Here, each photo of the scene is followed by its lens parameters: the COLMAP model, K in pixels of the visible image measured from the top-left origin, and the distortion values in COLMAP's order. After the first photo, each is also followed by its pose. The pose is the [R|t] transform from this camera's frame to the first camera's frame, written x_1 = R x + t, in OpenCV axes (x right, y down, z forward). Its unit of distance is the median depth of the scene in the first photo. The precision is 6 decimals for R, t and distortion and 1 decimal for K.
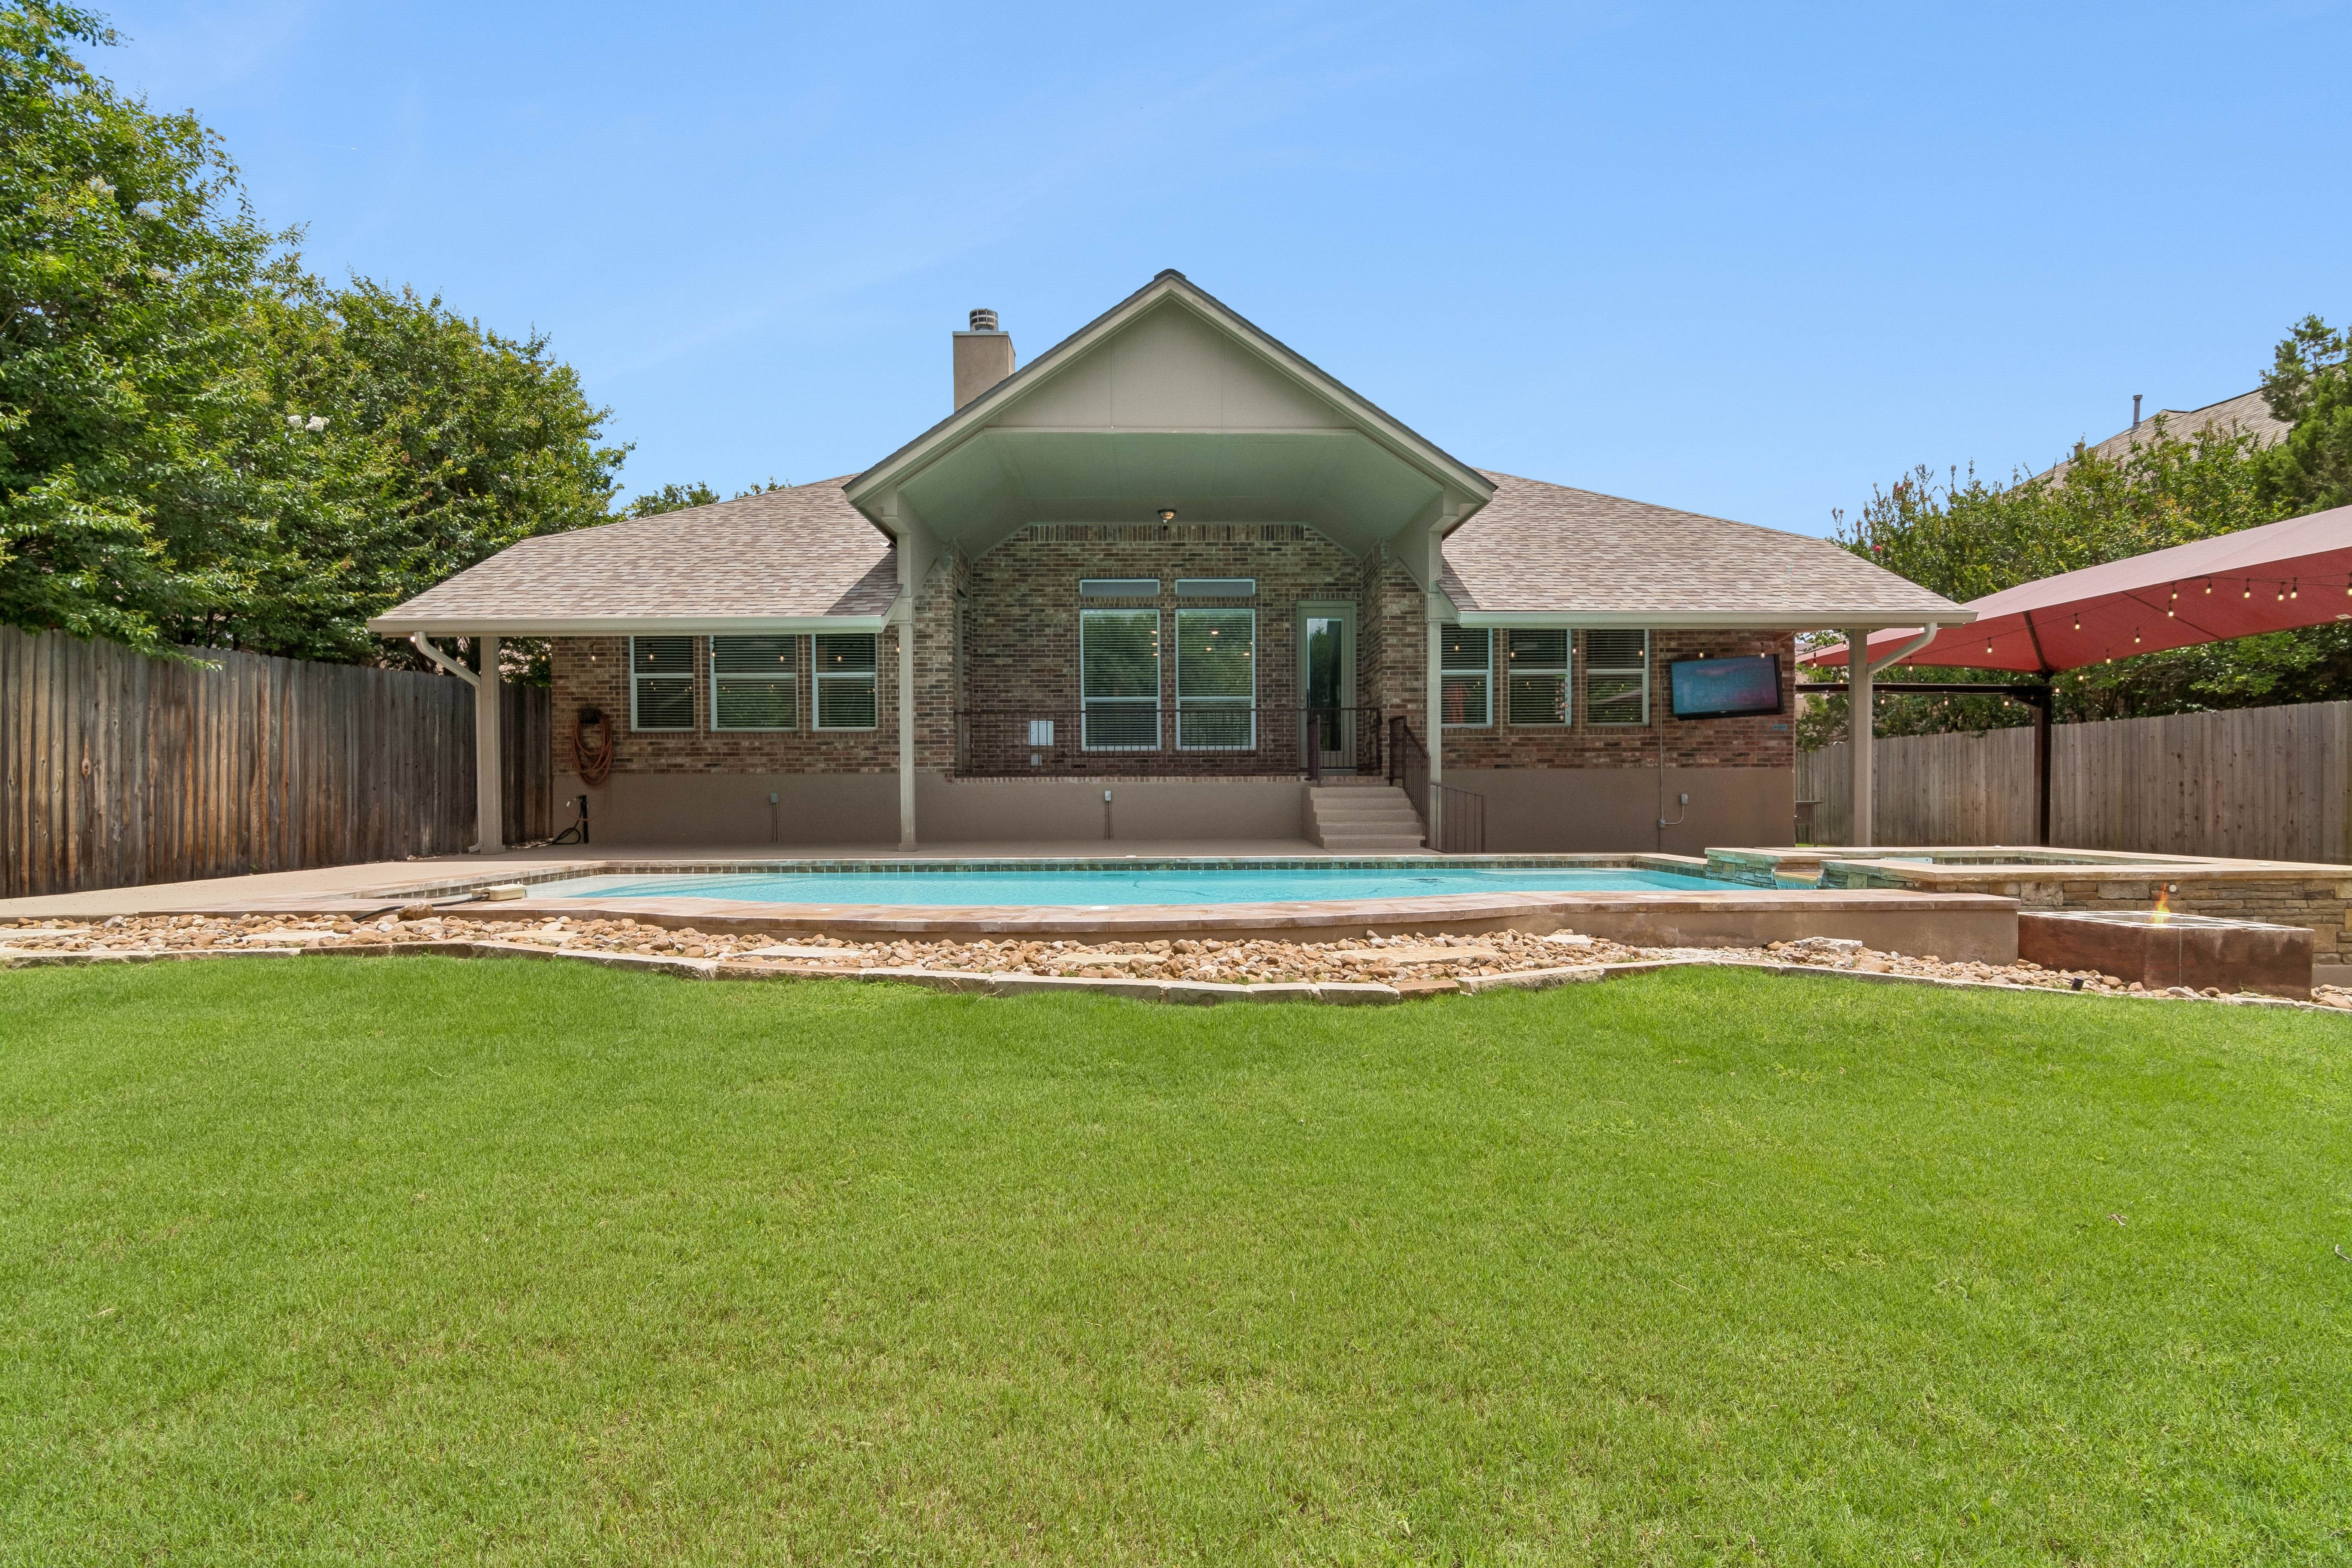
lens RADIAL K [[1138.6, 0, 1171.1], [0, 1138.6, 791.7], [0, 0, 1]] dist [-0.011464, -0.000853]
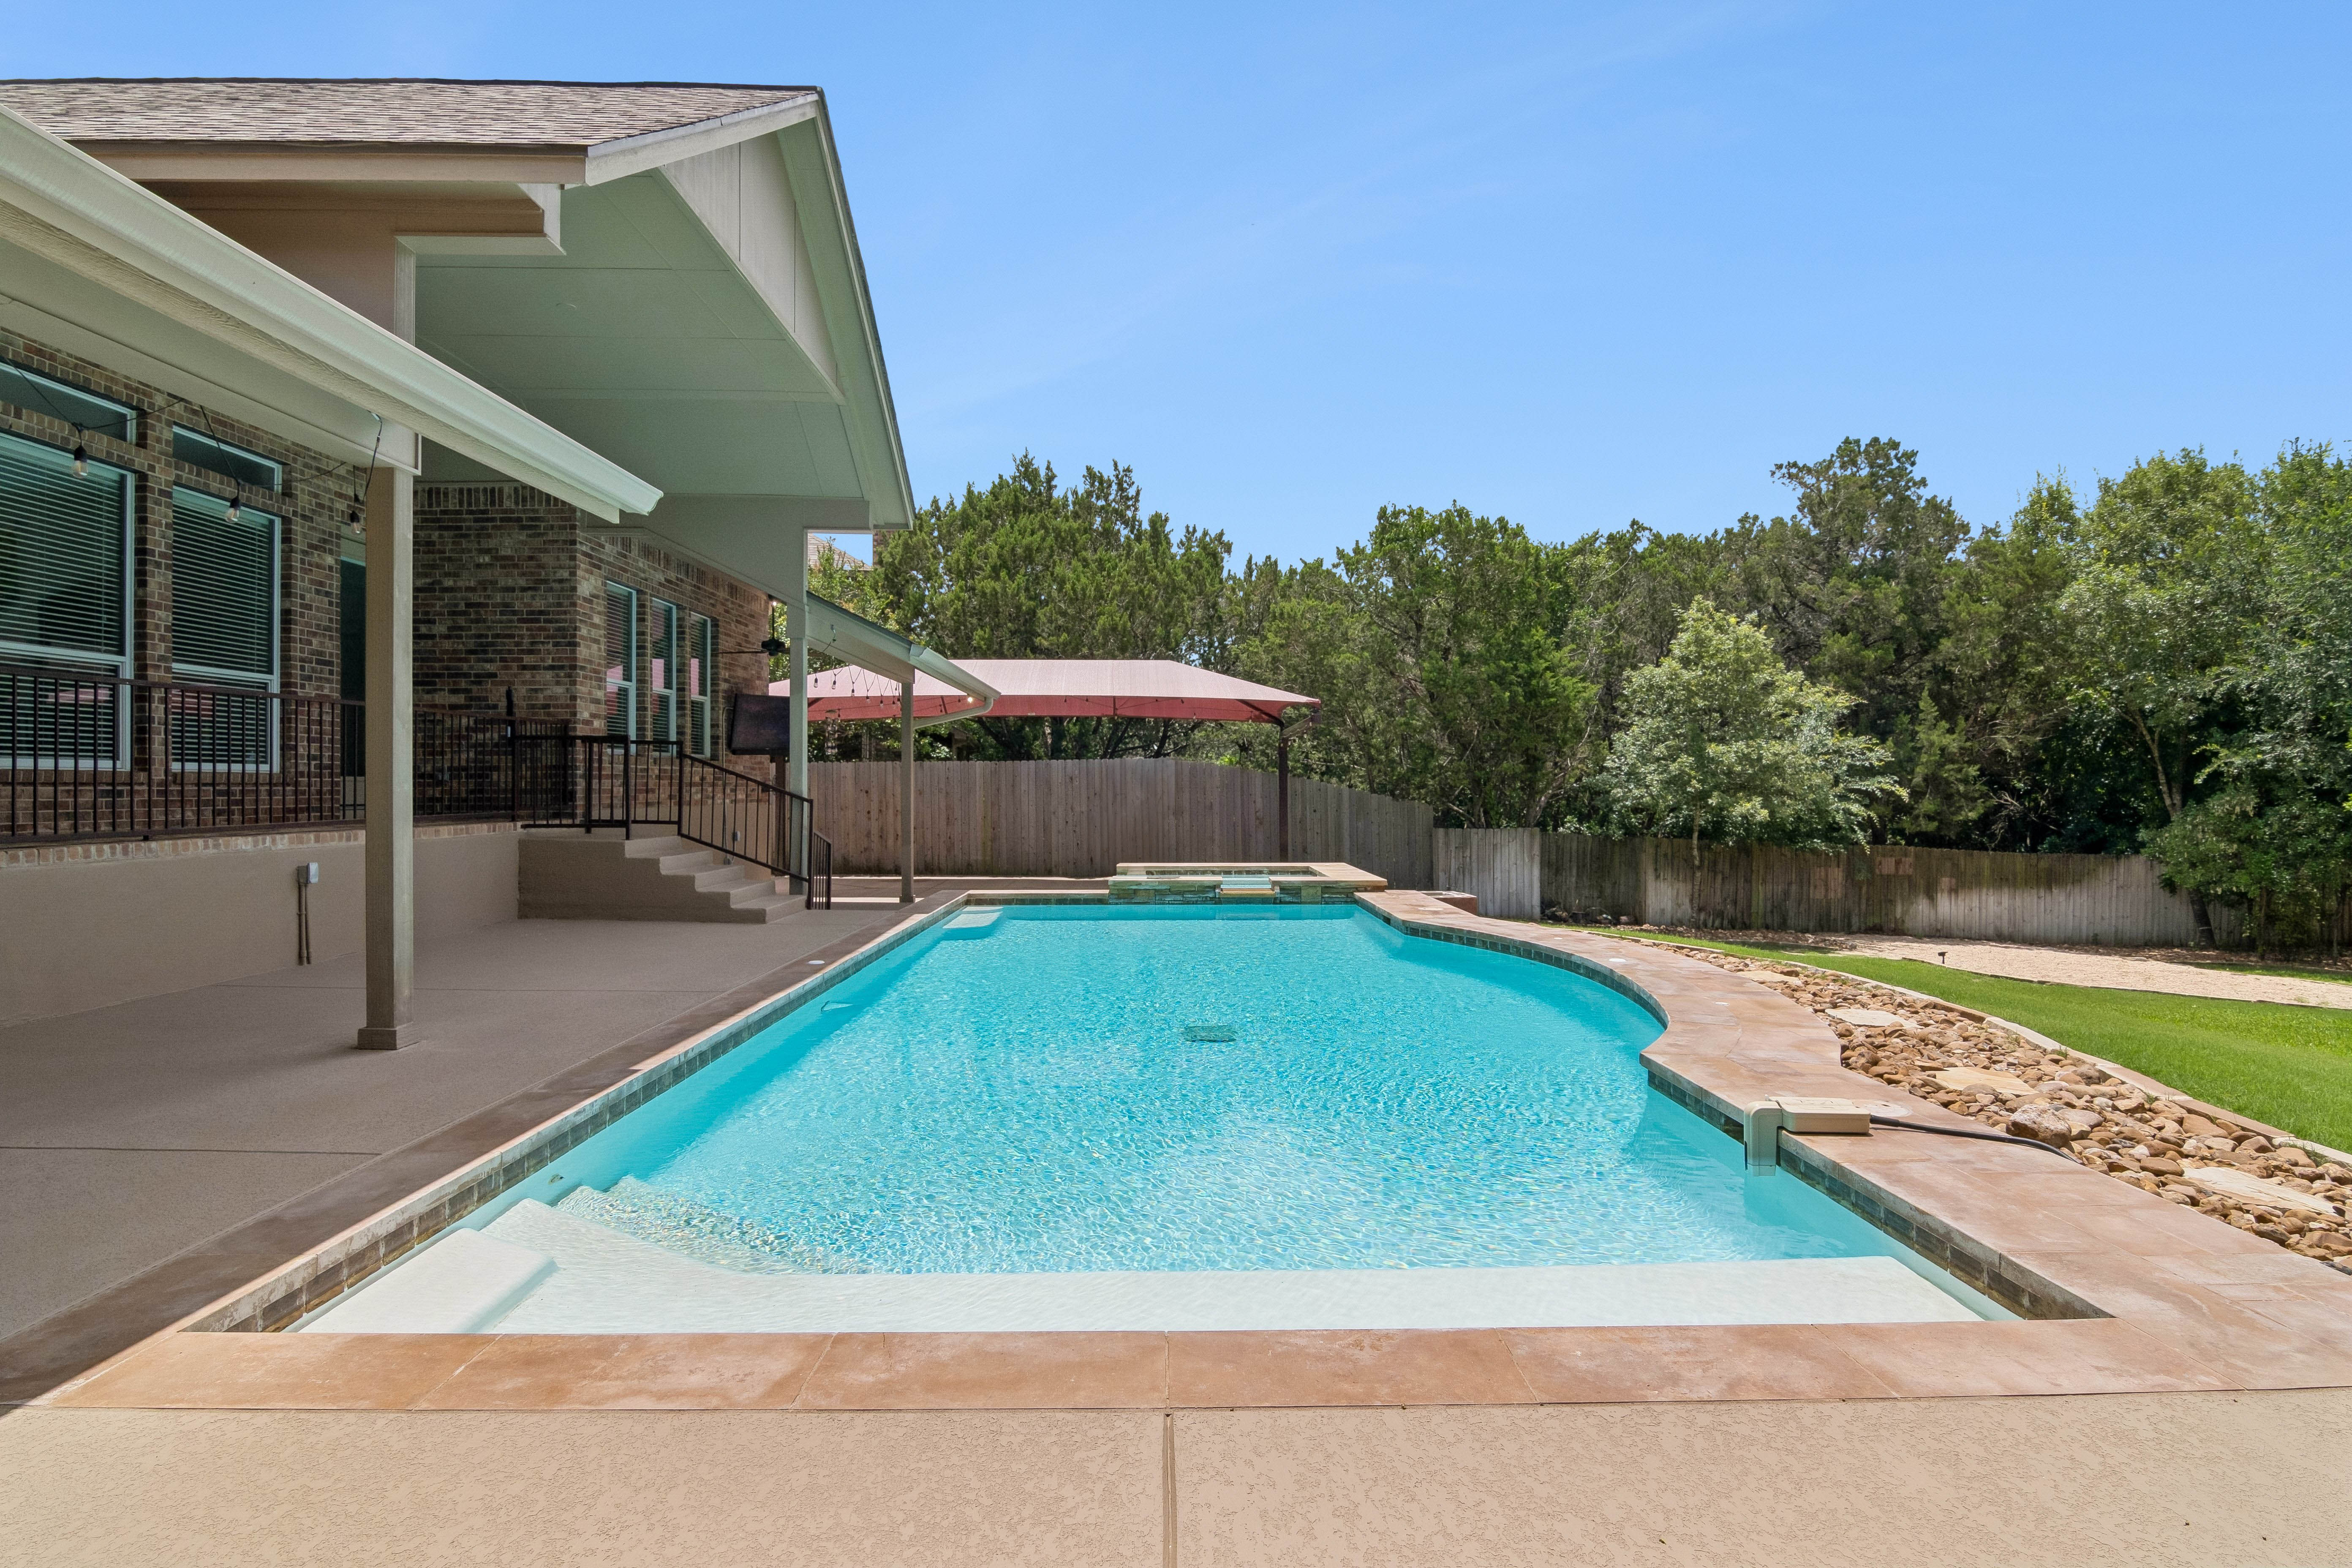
lens RADIAL K [[1182.8, 0, 1176.0], [0, 1182.8, 784.0], [0, 0, 1]] dist [0.001540, -0.015066]
pose [[-0.020660, 0.007063, 0.999762, -0.558762], [-0.003394, 0.999969, -0.007134, -0.031703], [-0.999781, -0.003540, -0.020635, 0.635341]]
